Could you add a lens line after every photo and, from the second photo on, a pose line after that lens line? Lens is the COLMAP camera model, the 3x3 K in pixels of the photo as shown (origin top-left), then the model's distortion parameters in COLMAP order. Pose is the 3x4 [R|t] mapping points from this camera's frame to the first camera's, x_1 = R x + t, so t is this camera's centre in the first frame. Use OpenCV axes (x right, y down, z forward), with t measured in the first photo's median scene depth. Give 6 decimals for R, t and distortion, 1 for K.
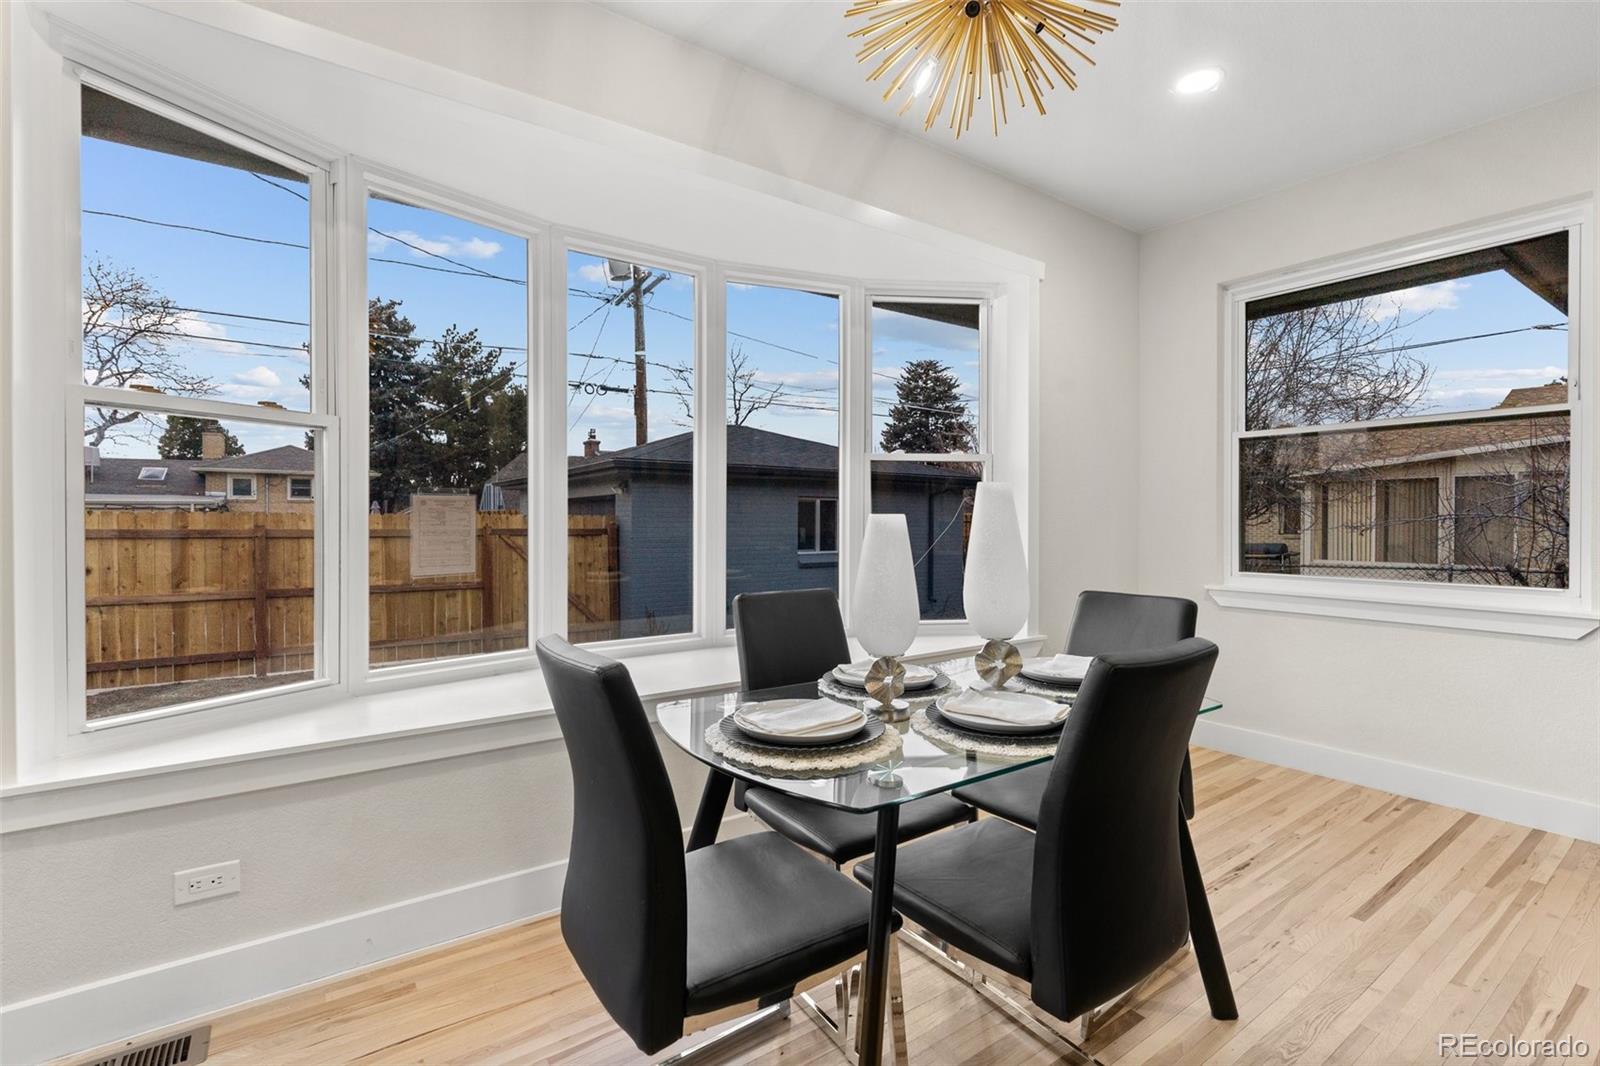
lens RADIAL K [[724.3, 0, 803.4], [0, 724.3, 524.8], [0, 0, 1]] dist [-0.004065, 0.000859]
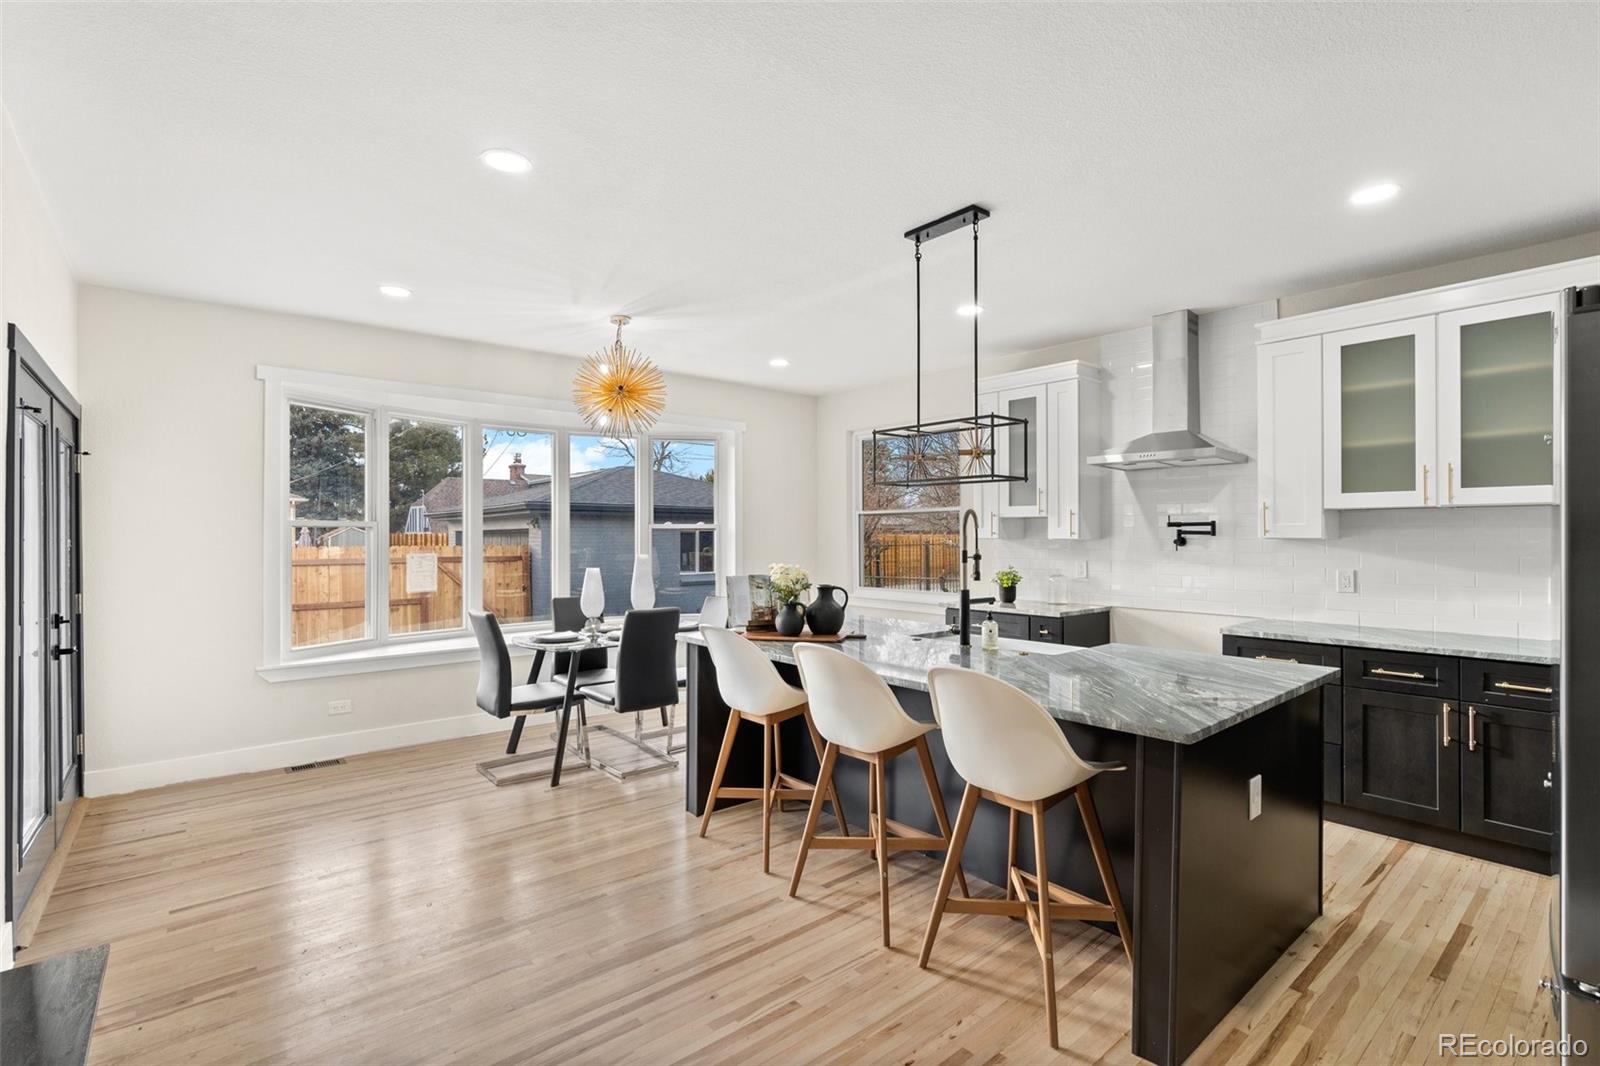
lens RADIAL K [[724.3, 0, 799.0], [0, 724.3, 539.3], [0, 0, 1]] dist [-0.004065, 0.000859]
pose [[0.996548, -0.003922, 0.082922, 0.600732], [0.004184, 0.999987, -0.002982, -0.102658], [-0.082909, 0.003319, 0.996552, -1.679457]]
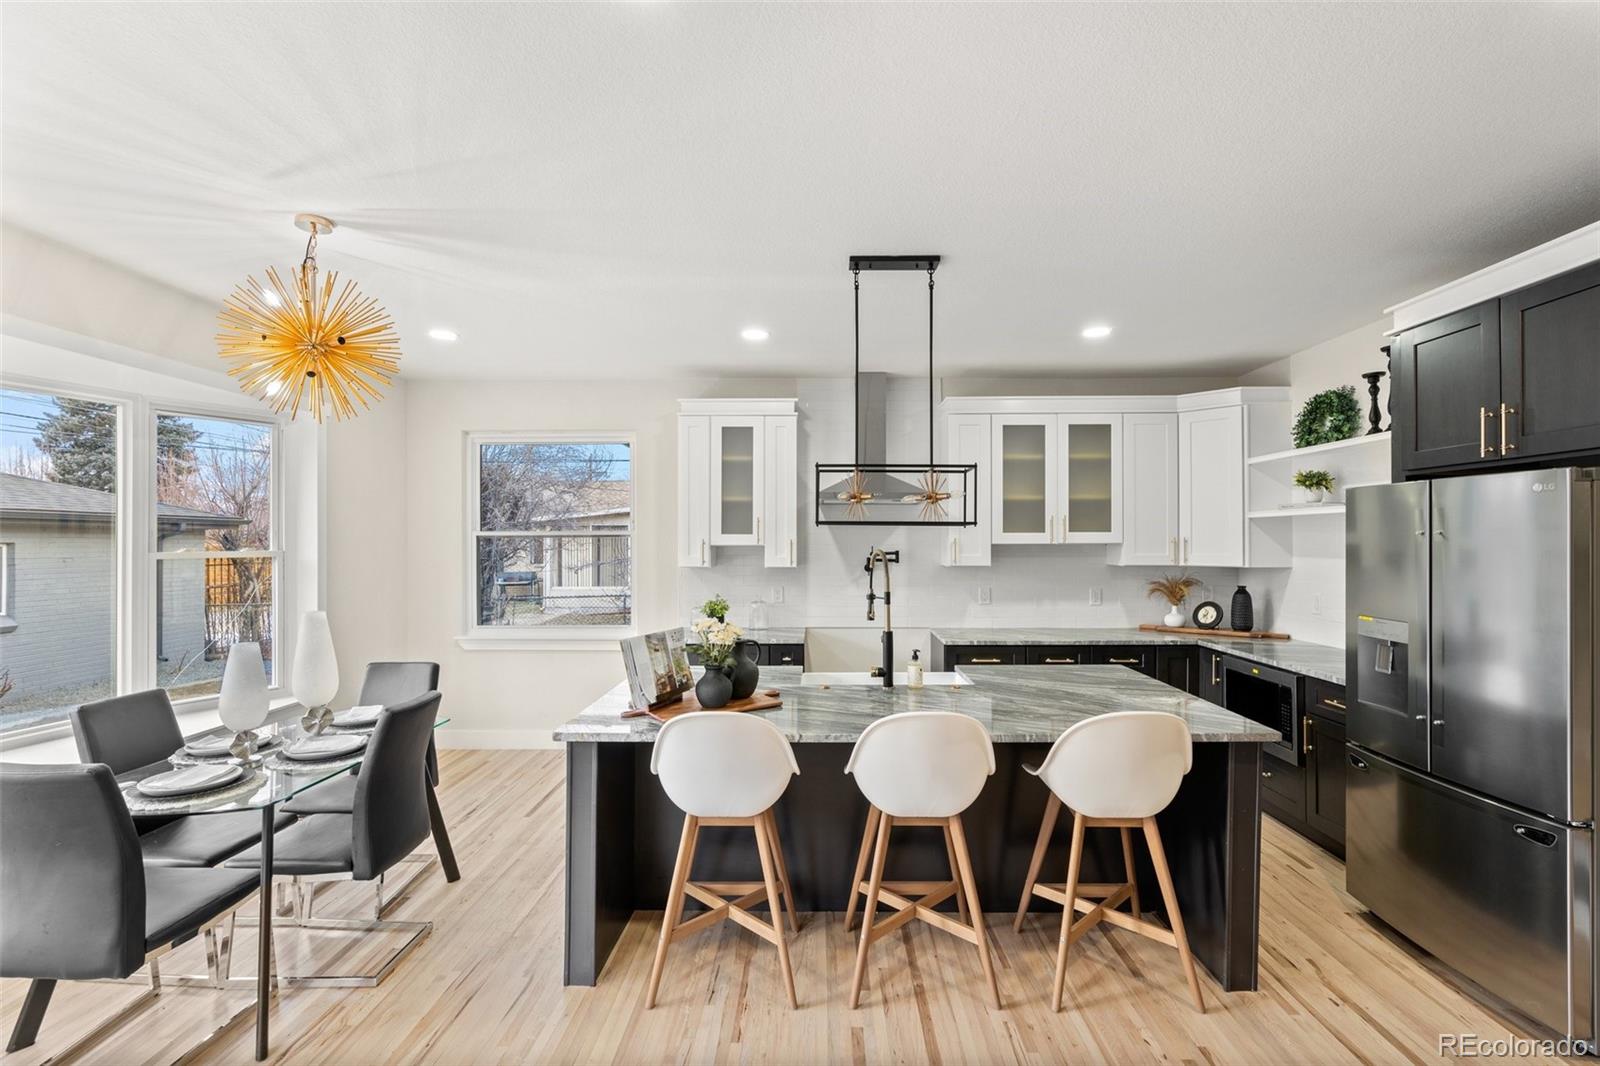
lens RADIAL K [[724.3, 0, 796.2], [0, 724.3, 540.4], [0, 0, 1]] dist [-0.004065, 0.000859]
pose [[0.602656, -0.002827, 0.797996, -0.378931], [0.010191, 0.999939, -0.004154, -0.195925], [-0.797936, 0.010636, 0.602649, -0.846537]]
